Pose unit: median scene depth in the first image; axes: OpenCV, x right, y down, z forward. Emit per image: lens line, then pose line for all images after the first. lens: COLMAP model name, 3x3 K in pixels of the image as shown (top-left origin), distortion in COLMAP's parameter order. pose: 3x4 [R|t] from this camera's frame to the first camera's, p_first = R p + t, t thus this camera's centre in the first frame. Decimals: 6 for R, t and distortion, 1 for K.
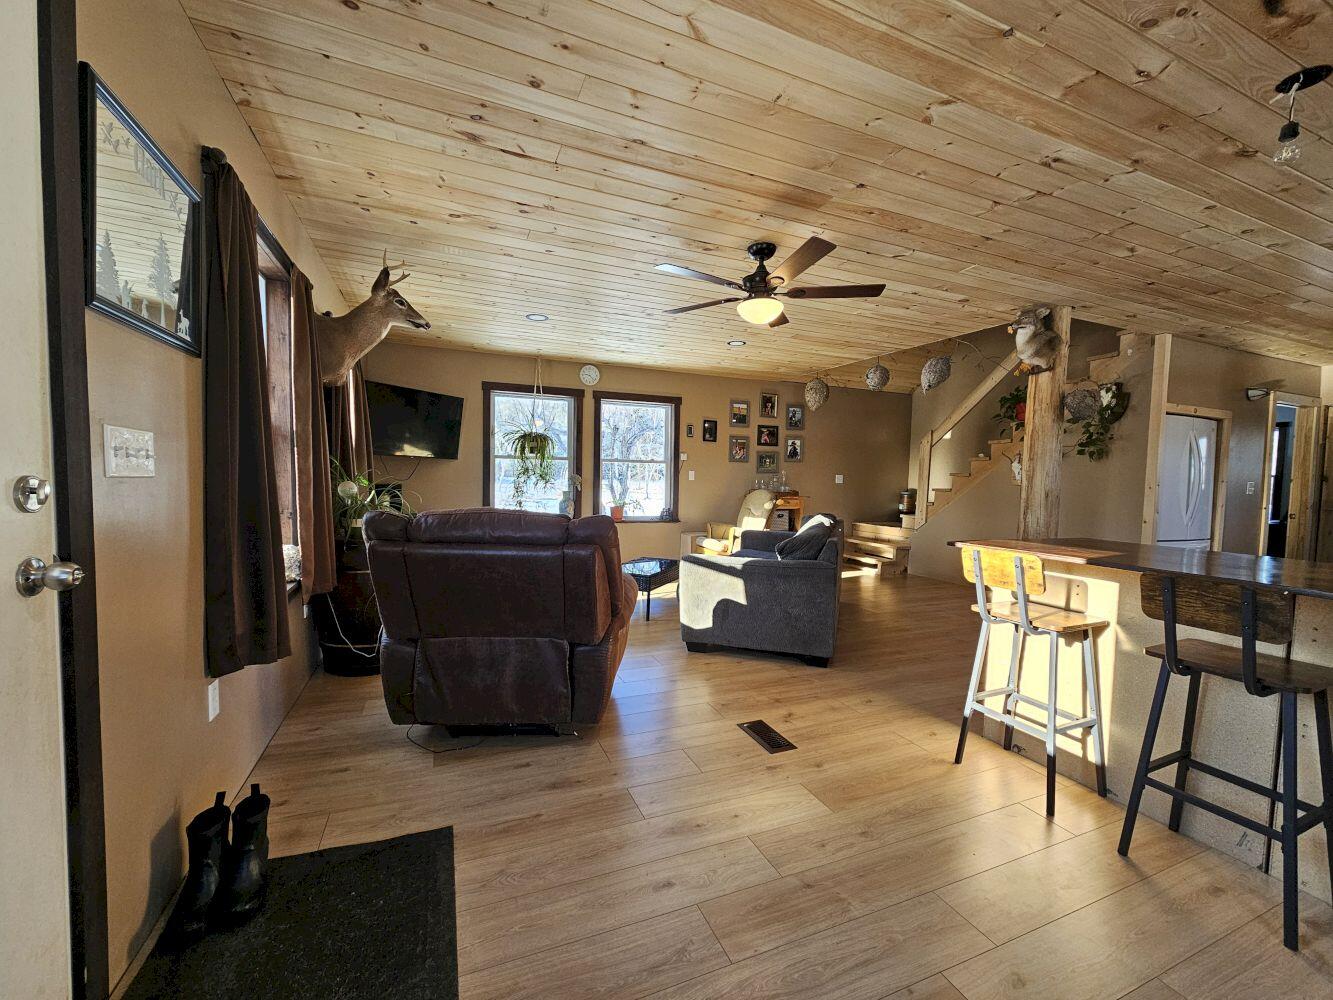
lens RADIAL K [[537.8, 0, 663.0], [0, 537.8, 508.7], [0, 0, 1]] dist [-0.001835, -0.000872]
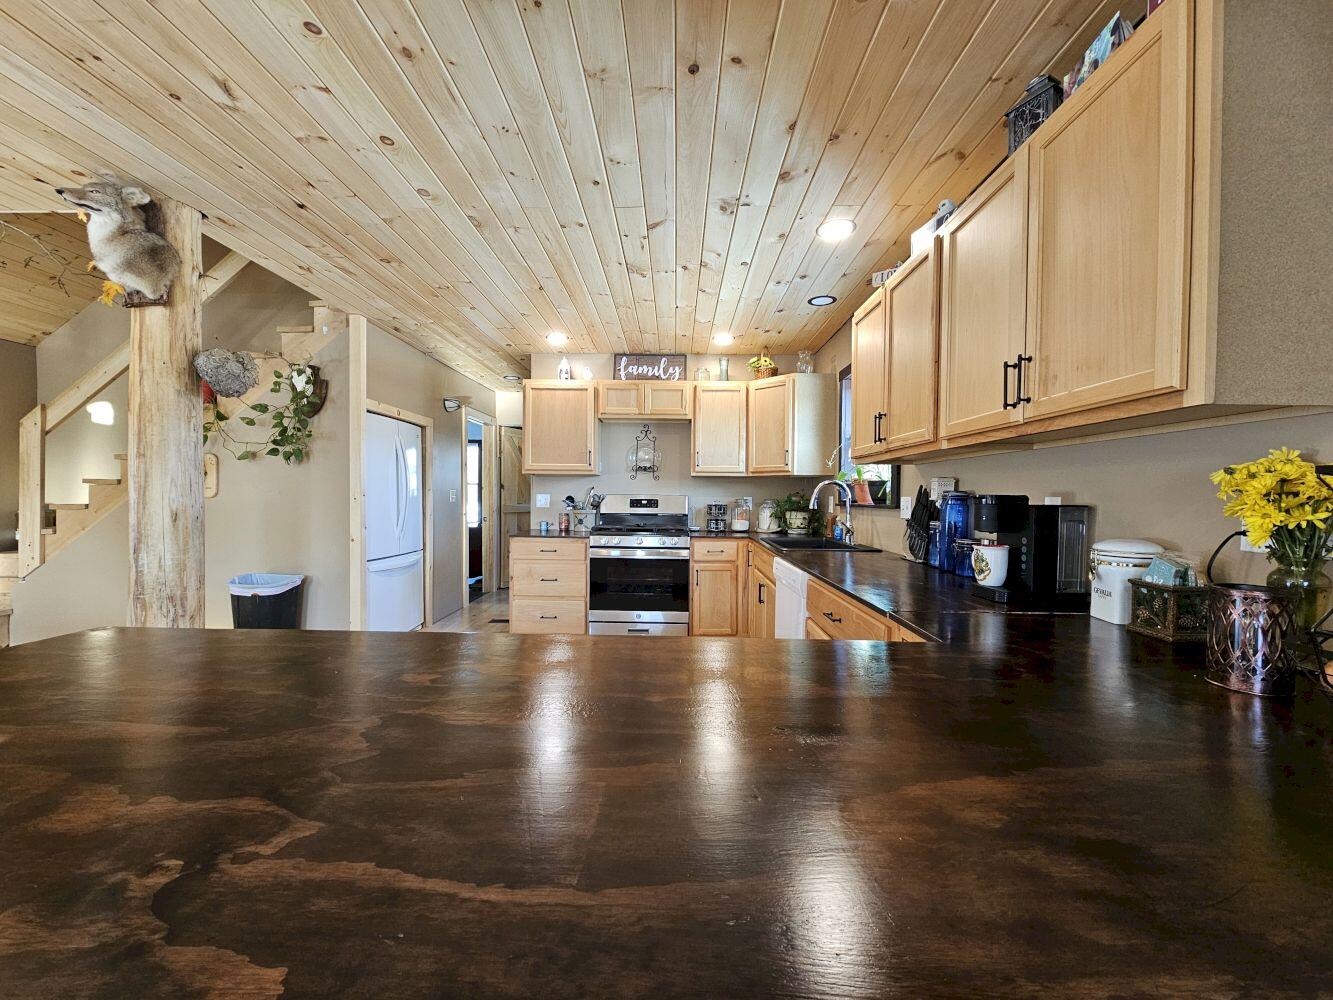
lens RADIAL K [[537.8, 0, 666.7], [0, 537.8, 500.7], [0, 0, 1]] dist [-0.001835, -0.000872]
pose [[0.391170, -0.026217, 0.919945, 0.336839], [0.051115, 0.998670, 0.006726, -0.017195], [-0.918898, 0.044392, 0.391990, 0.236892]]
